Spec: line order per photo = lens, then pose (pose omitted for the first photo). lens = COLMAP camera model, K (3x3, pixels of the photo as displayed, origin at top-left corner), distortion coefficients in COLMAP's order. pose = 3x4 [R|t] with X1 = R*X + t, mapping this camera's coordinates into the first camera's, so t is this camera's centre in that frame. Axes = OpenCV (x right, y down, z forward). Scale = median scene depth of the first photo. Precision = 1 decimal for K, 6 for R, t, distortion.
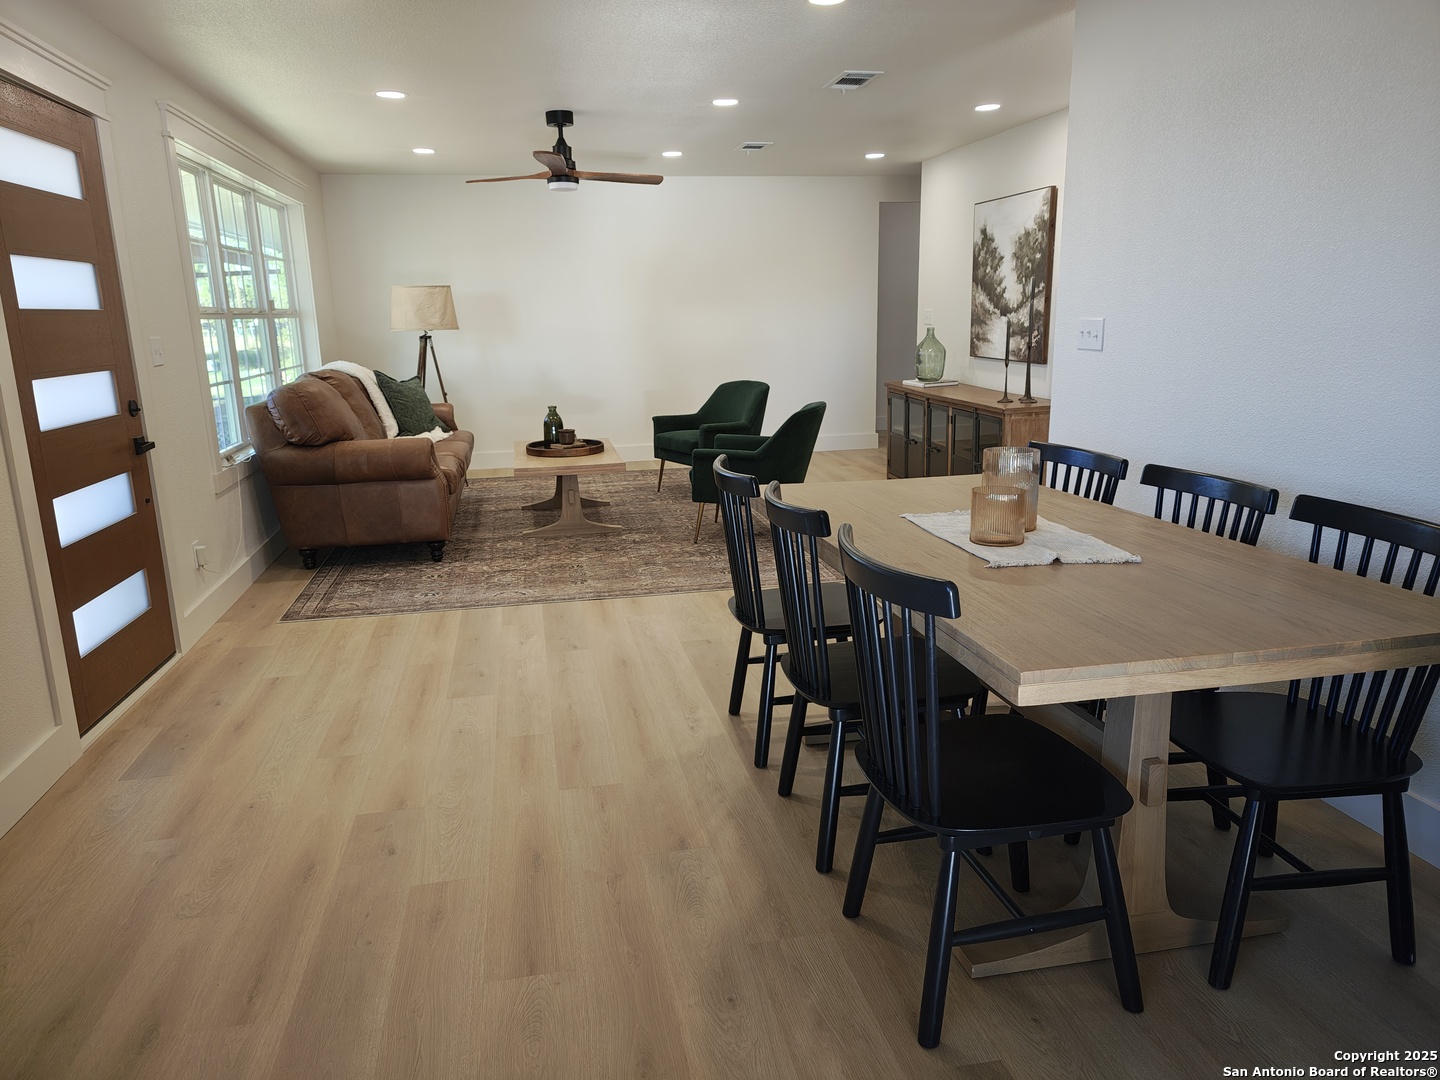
lens RADIAL K [[973.3, 0, 722.5], [0, 973.3, 533.2], [0, 0, 1]] dist [0.046417, -0.035975]
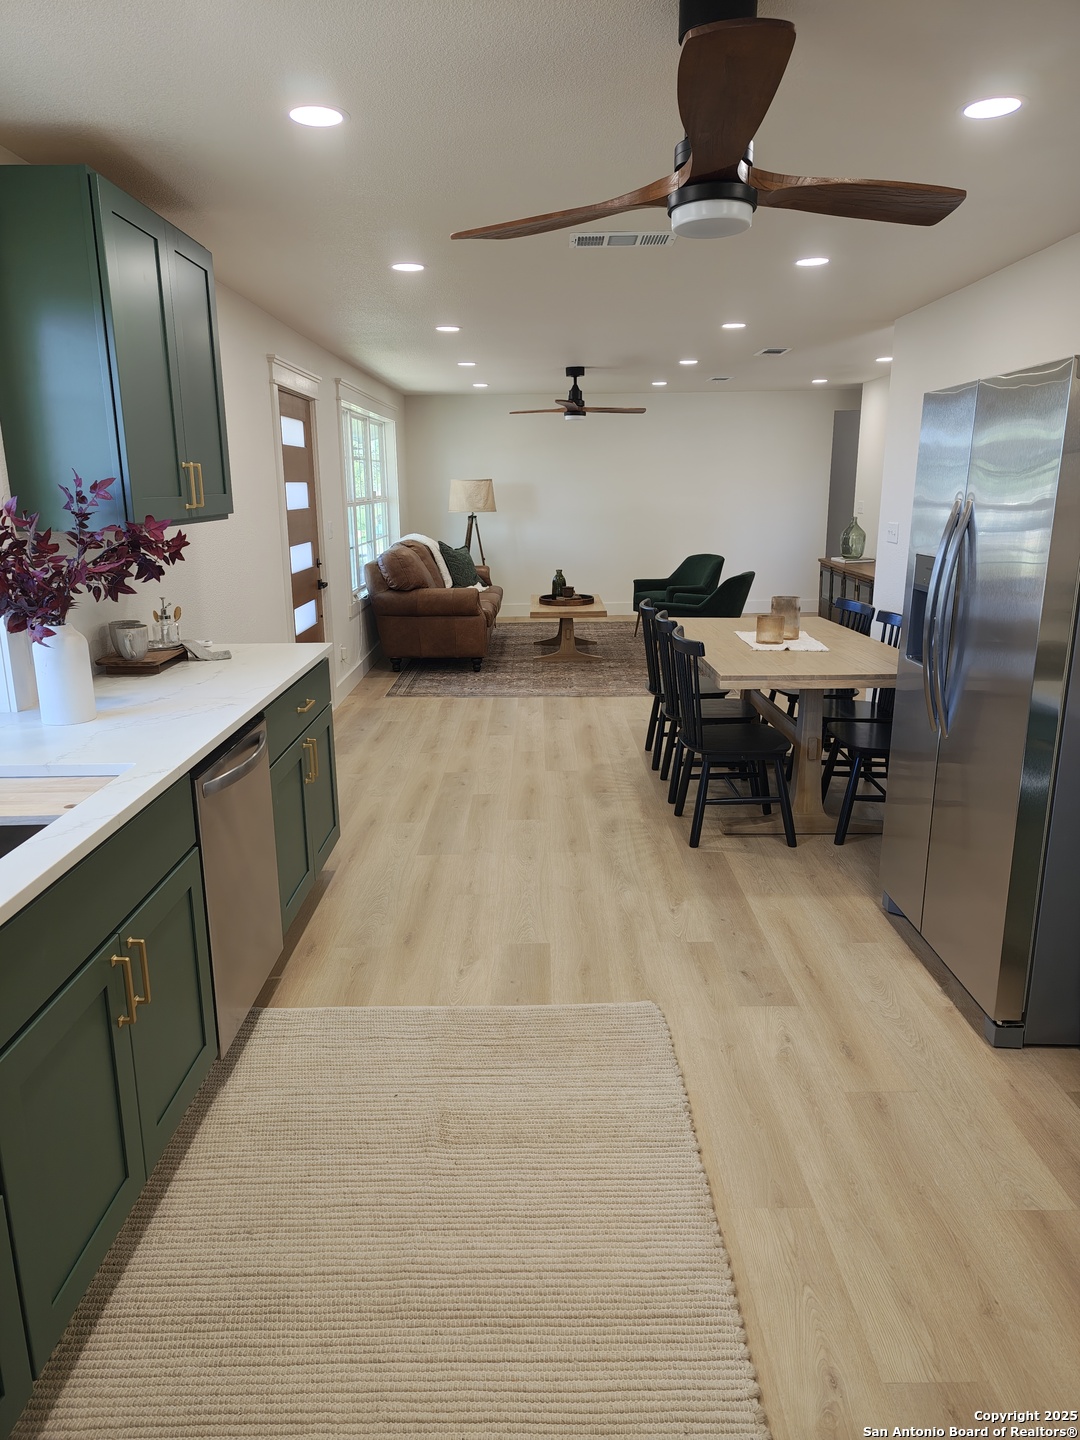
lens RADIAL K [[973.3, 0, 532.7], [0, 973.3, 717.6], [0, 0, 1]] dist [0.046417, -0.035975]
pose [[0.978165, 0.060011, -0.198977, 0.080799], [-0.056786, 0.998147, 0.021879, 0.054263], [0.199921, -0.010102, 0.979760, -0.386729]]
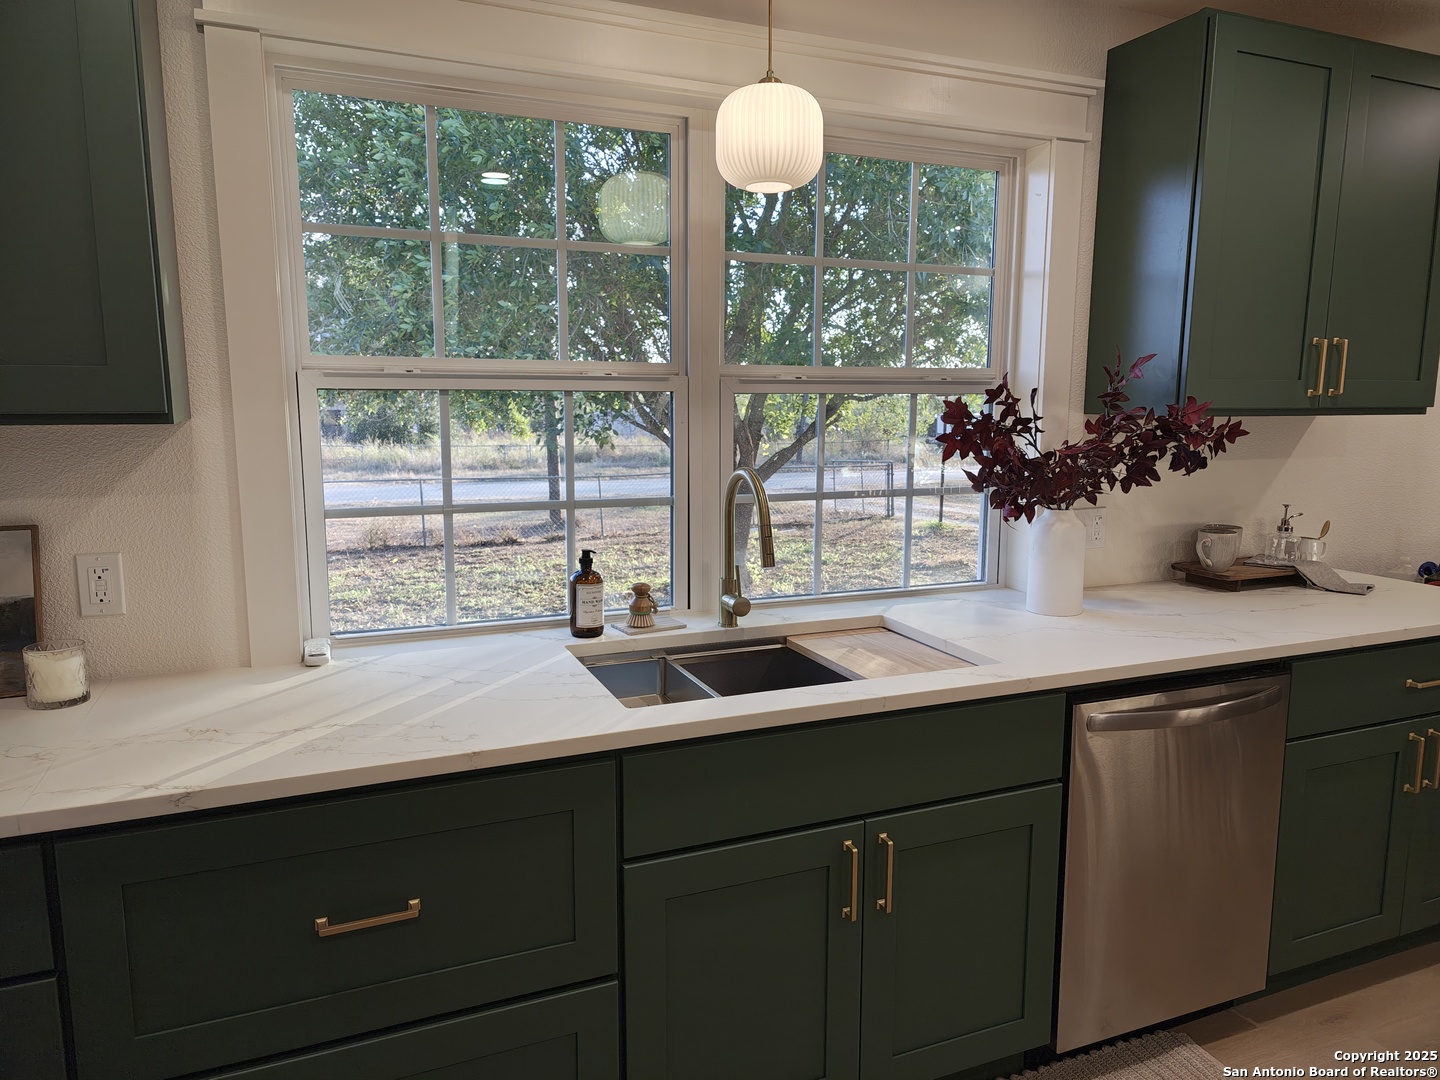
lens RADIAL K [[973.3, 0, 720.4], [0, 973.3, 532.9], [0, 0, 1]] dist [0.046417, -0.035975]
pose [[0.195131, 0.157558, -0.968039, 0.151271], [-0.227804, 0.967300, 0.111519, 0.032241], [0.953955, 0.198762, 0.224642, -0.235479]]
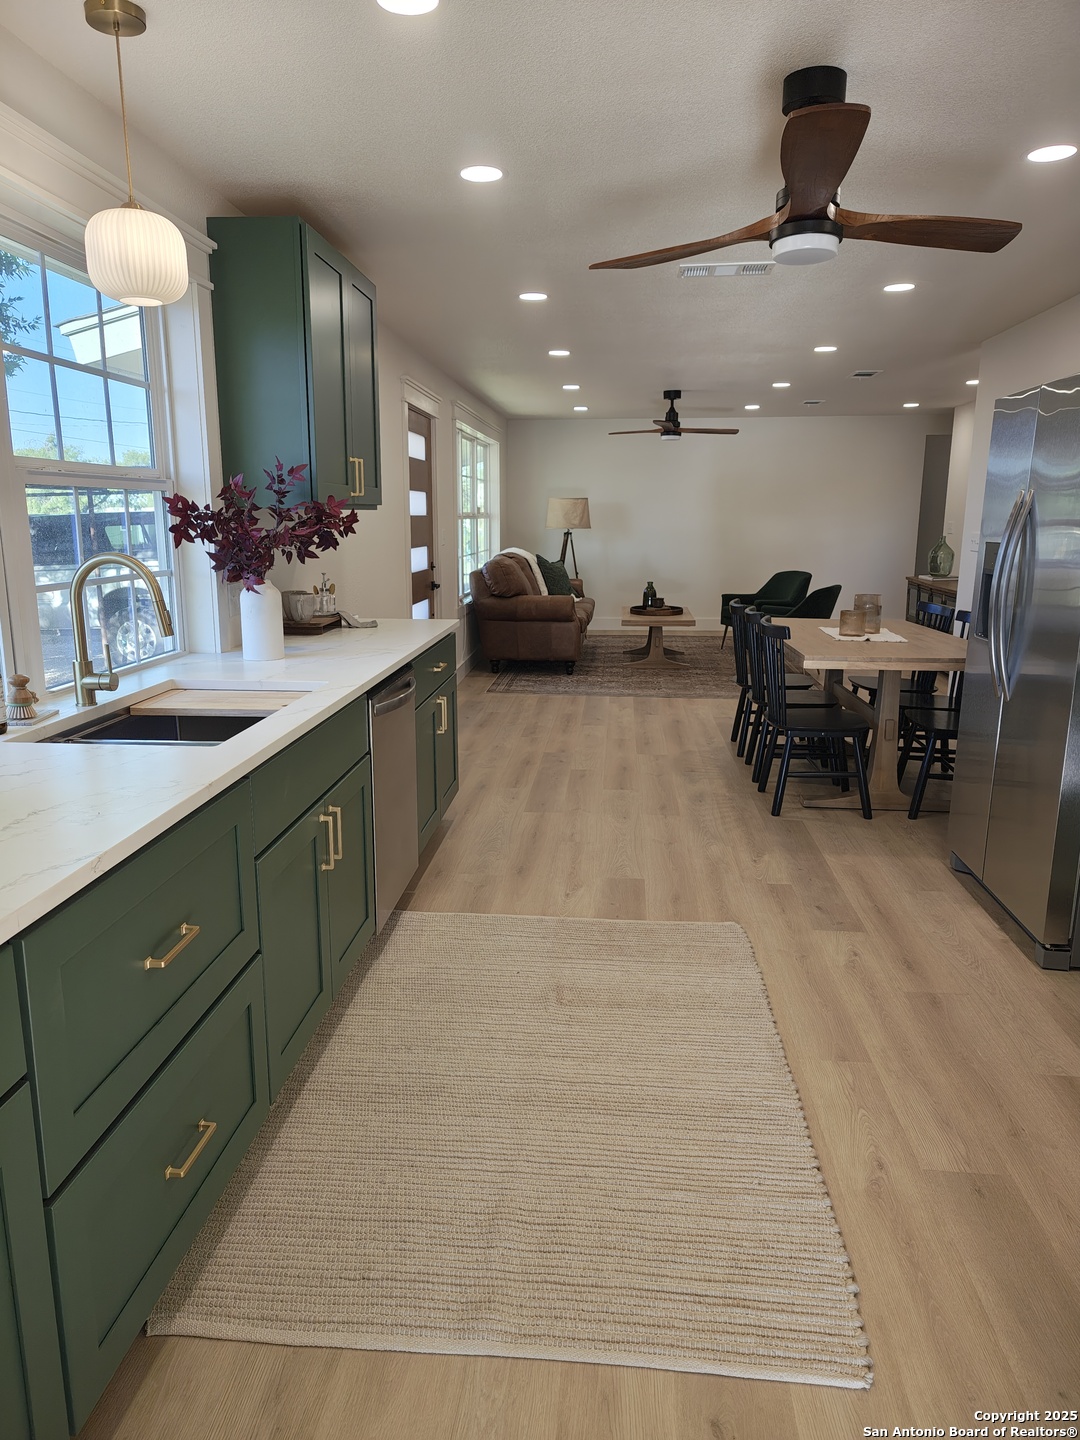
lens RADIAL K [[973.3, 0, 520.4], [0, 973.3, 719.2], [0, 0, 1]] dist [0.046417, -0.035975]
pose [[0.952996, 0.083812, -0.291160, 0.086391], [-0.087686, 0.996148, -0.000261, 0.095887], [0.290016, 0.025779, 0.956674, -0.469927]]
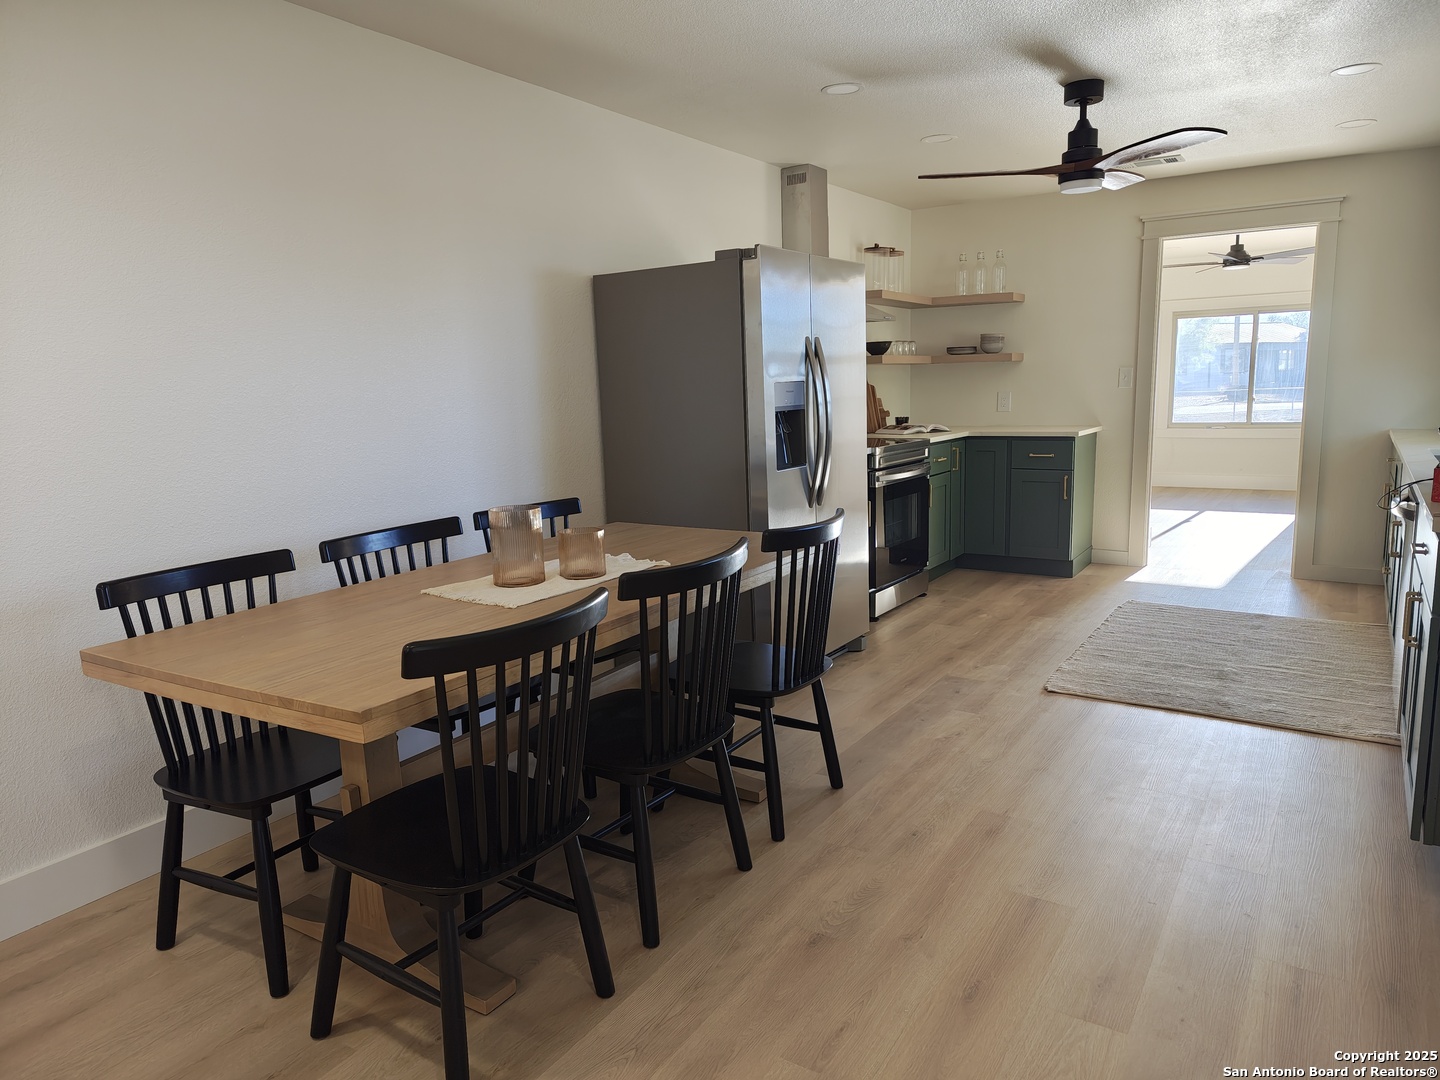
lens RADIAL K [[973.3, 0, 718.5], [0, 973.3, 543.6], [0, 0, 1]] dist [0.046417, -0.035975]
pose [[-0.713572, -0.085368, 0.695362, -0.232349], [0.188273, 0.932669, 0.307705, -0.131181], [-0.674810, 0.350488, -0.649453, 0.609192]]
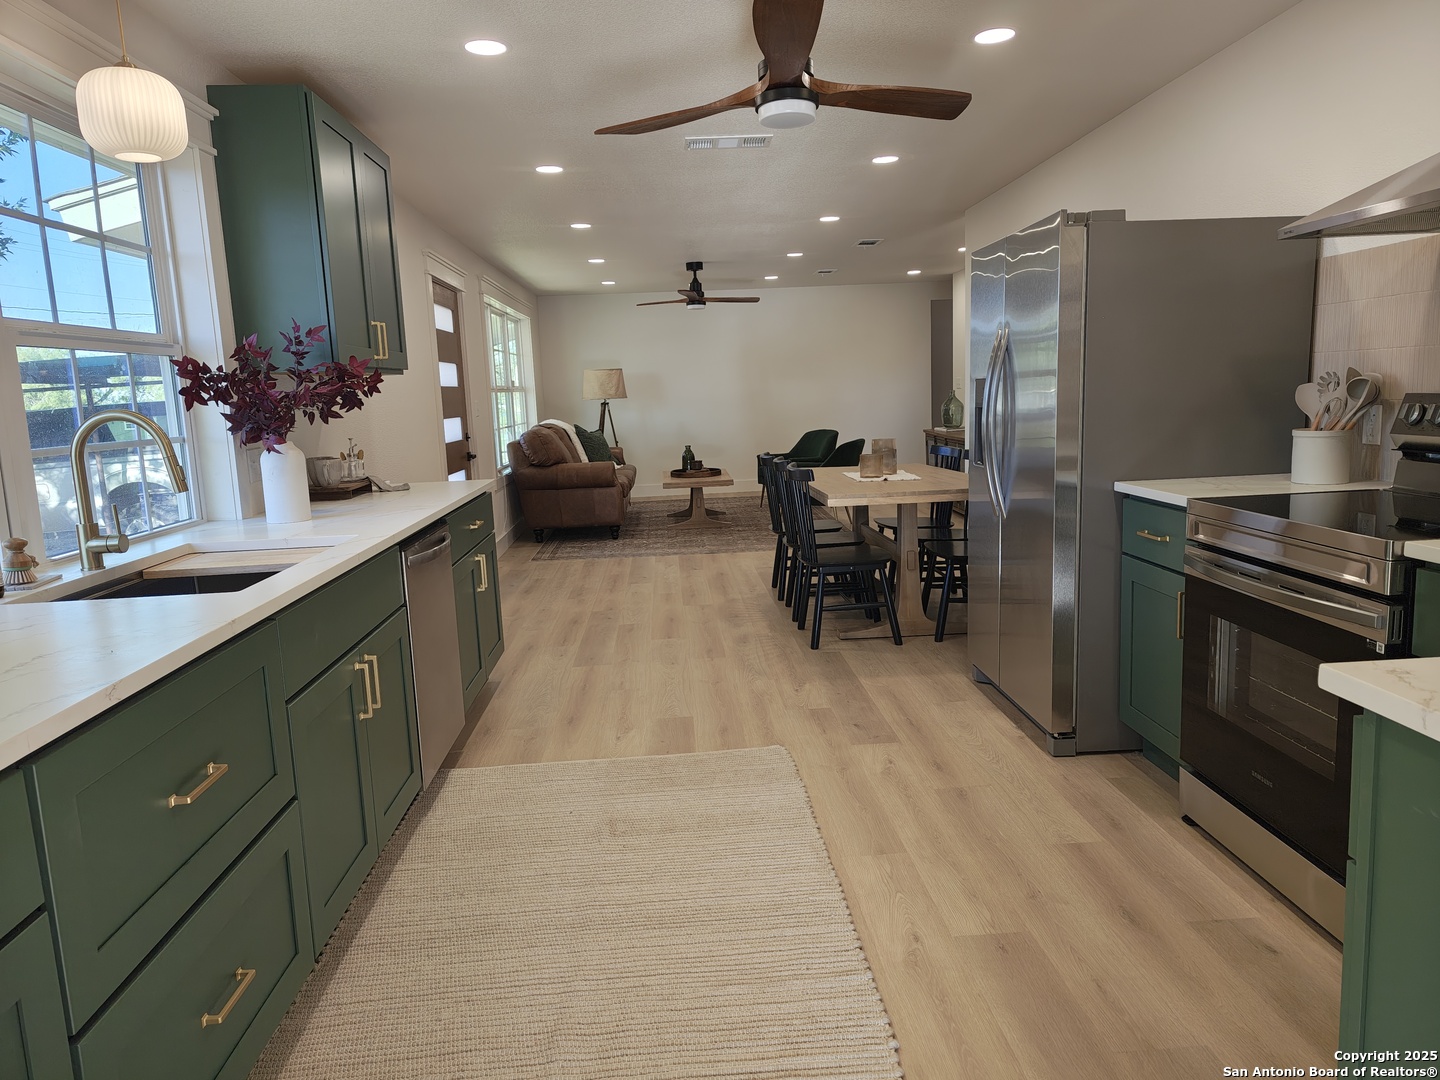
lens RADIAL K [[973.3, 0, 723.1], [0, 973.3, 533.8], [0, 0, 1]] dist [0.046417, -0.035975]
pose [[0.989576, 0.002485, -0.143990, 0.099876], [-0.012810, 0.997407, -0.070825, 0.115428], [0.143440, 0.071931, 0.987041, -0.484888]]
